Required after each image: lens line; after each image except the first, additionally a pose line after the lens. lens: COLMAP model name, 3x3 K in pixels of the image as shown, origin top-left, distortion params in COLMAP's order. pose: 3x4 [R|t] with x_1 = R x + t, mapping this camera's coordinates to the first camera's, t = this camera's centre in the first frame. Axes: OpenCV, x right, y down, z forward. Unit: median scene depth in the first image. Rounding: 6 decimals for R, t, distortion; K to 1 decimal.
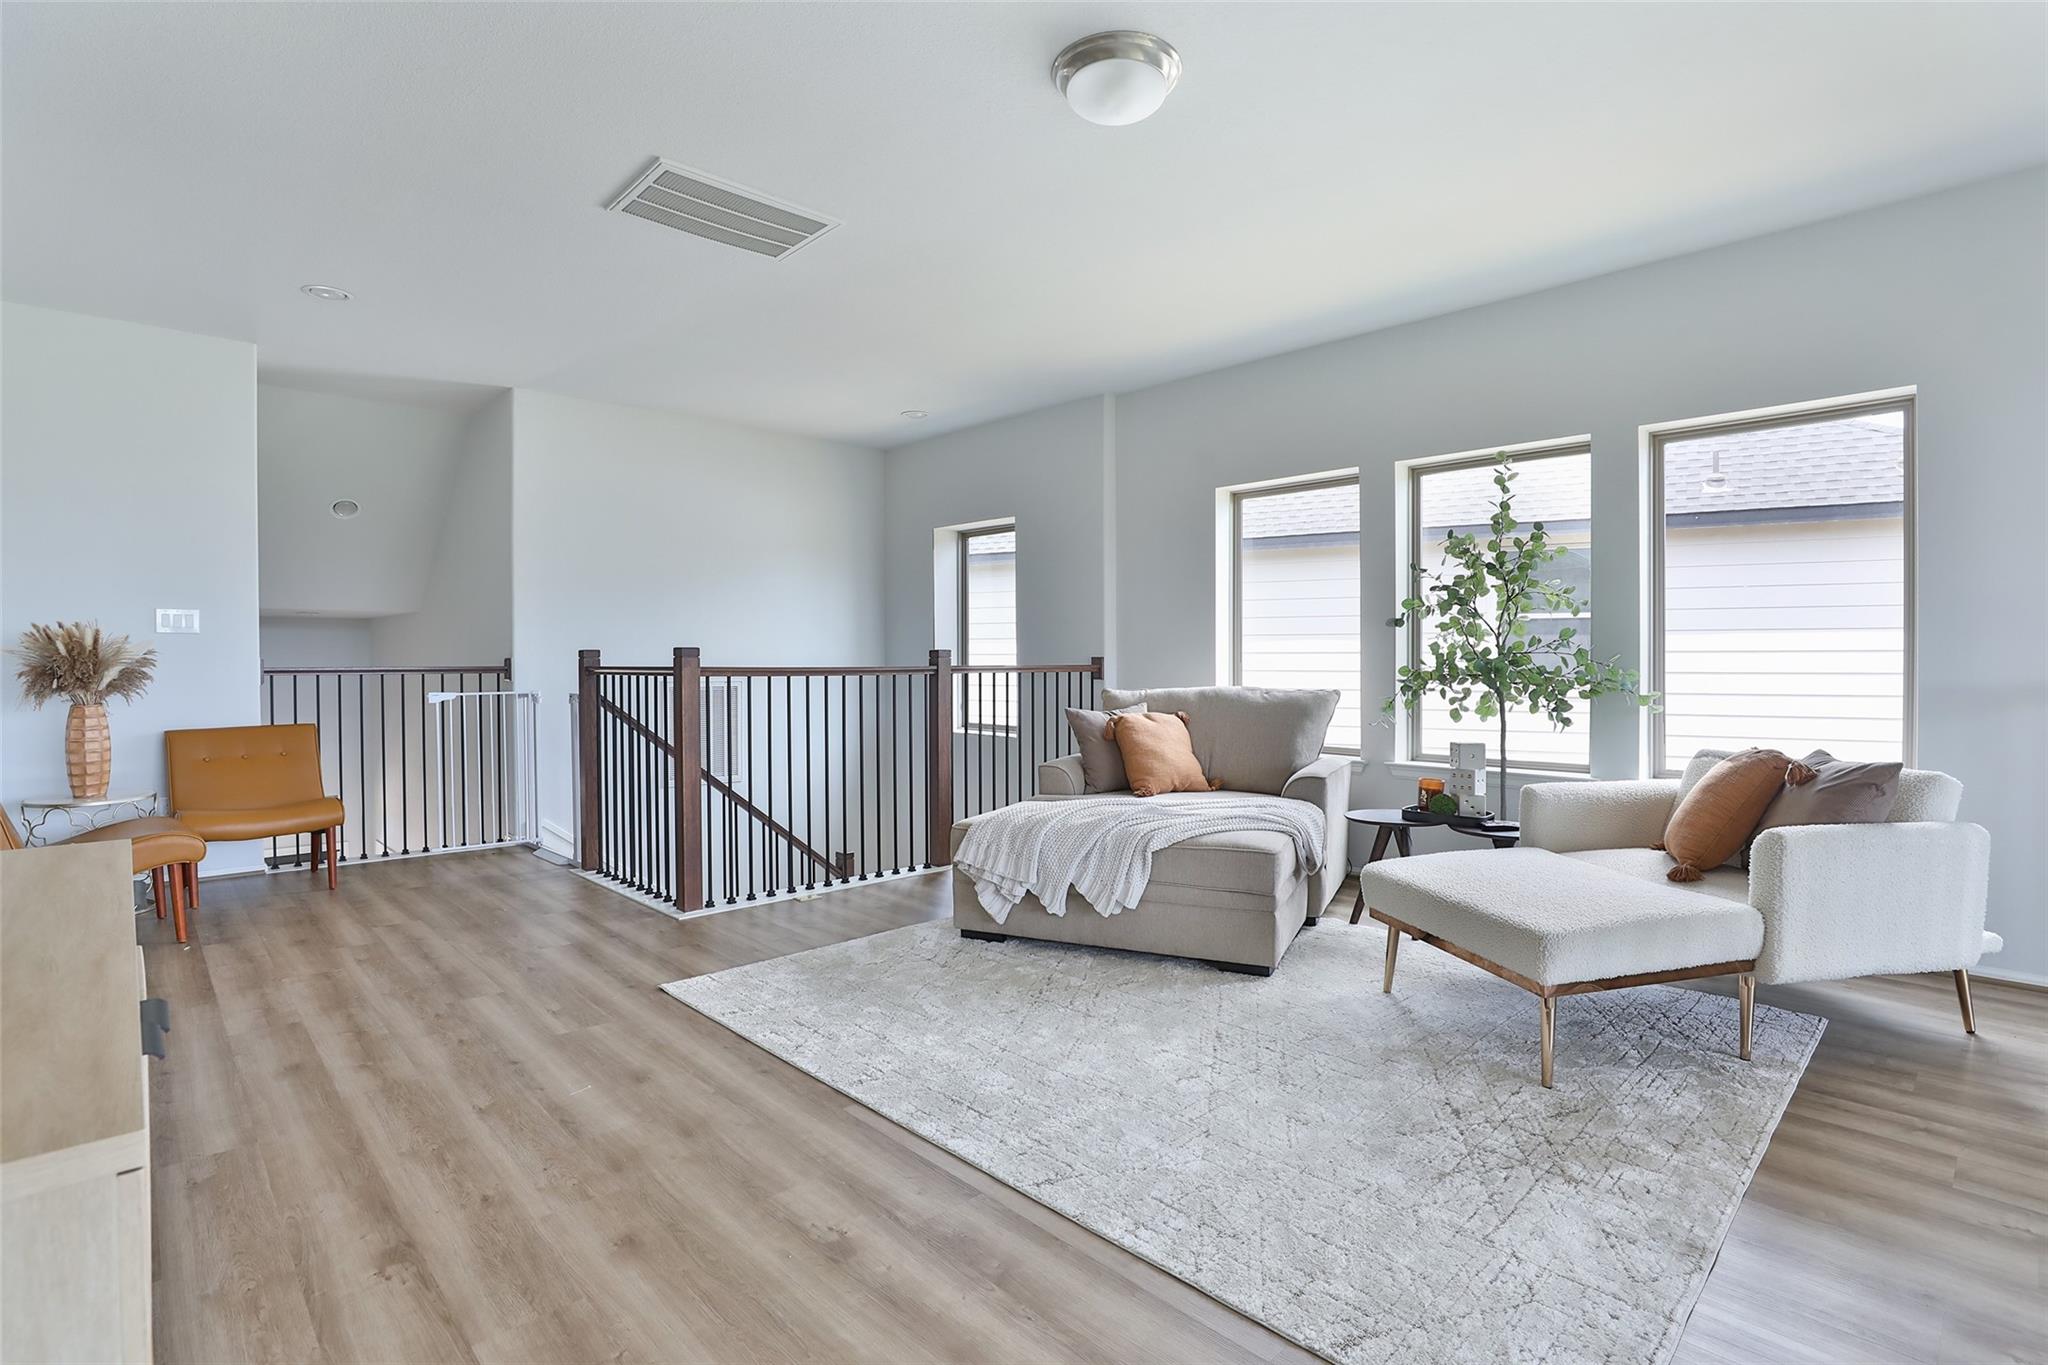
lens RADIAL K [[983.8, 0, 1026.3], [0, 983.8, 674.1], [0, 0, 1]] dist [-0.046792, 0.013789]
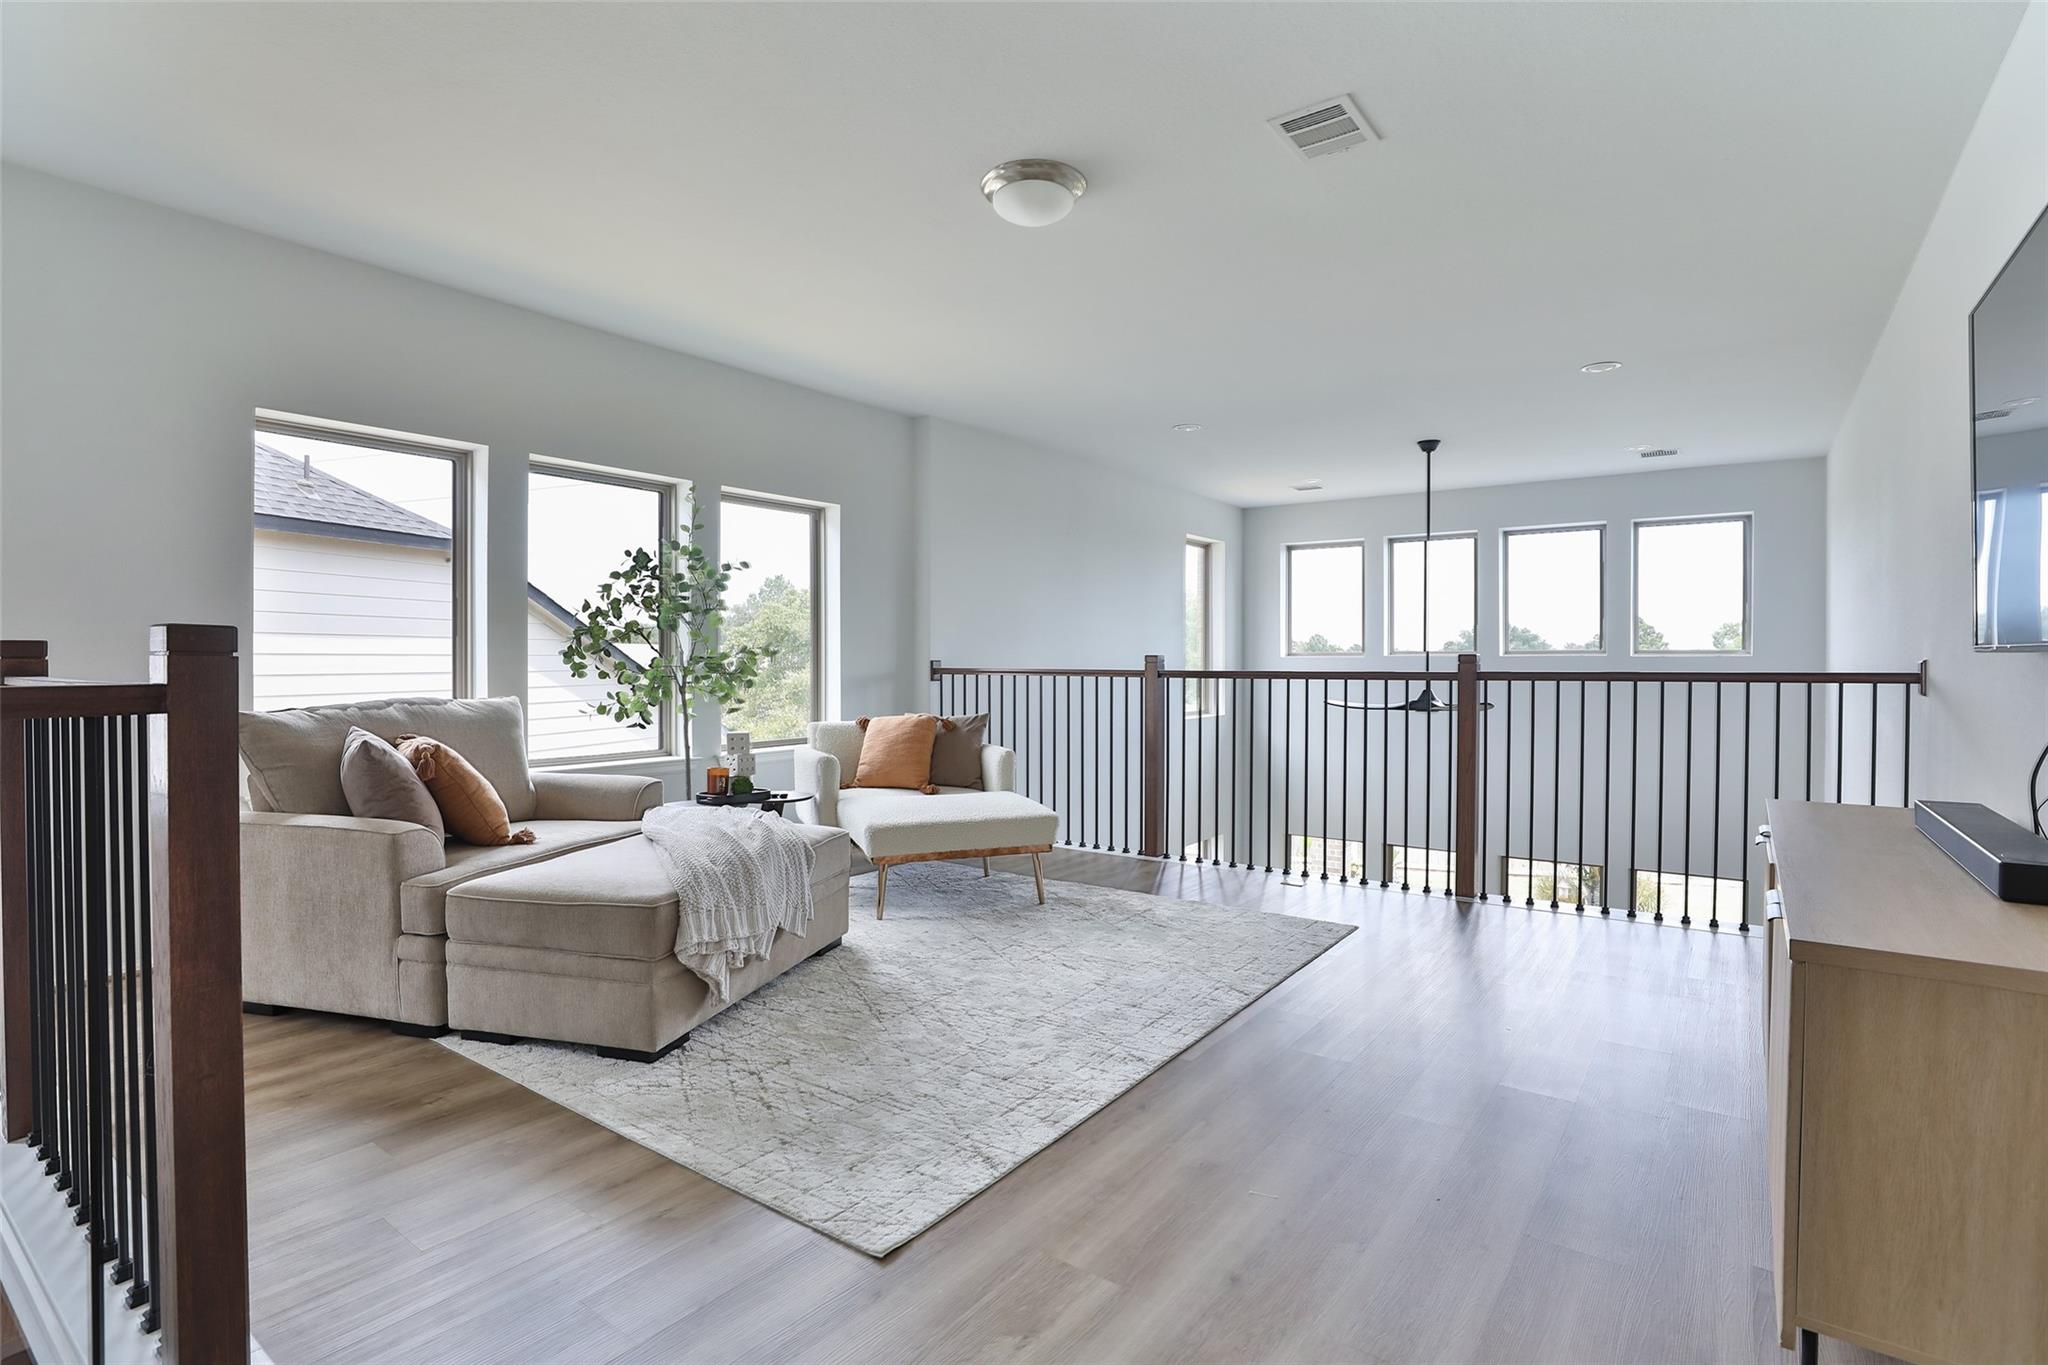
lens RADIAL K [[983.8, 0, 1026.3], [0, 983.8, 674.1], [0, 0, 1]] dist [-0.046792, 0.013789]
pose [[-0.178371, -0.008411, 0.983927, -1.090672], [0.014917, 0.999825, 0.011252, -0.016381], [-0.983850, 0.016685, -0.178215, 1.189430]]
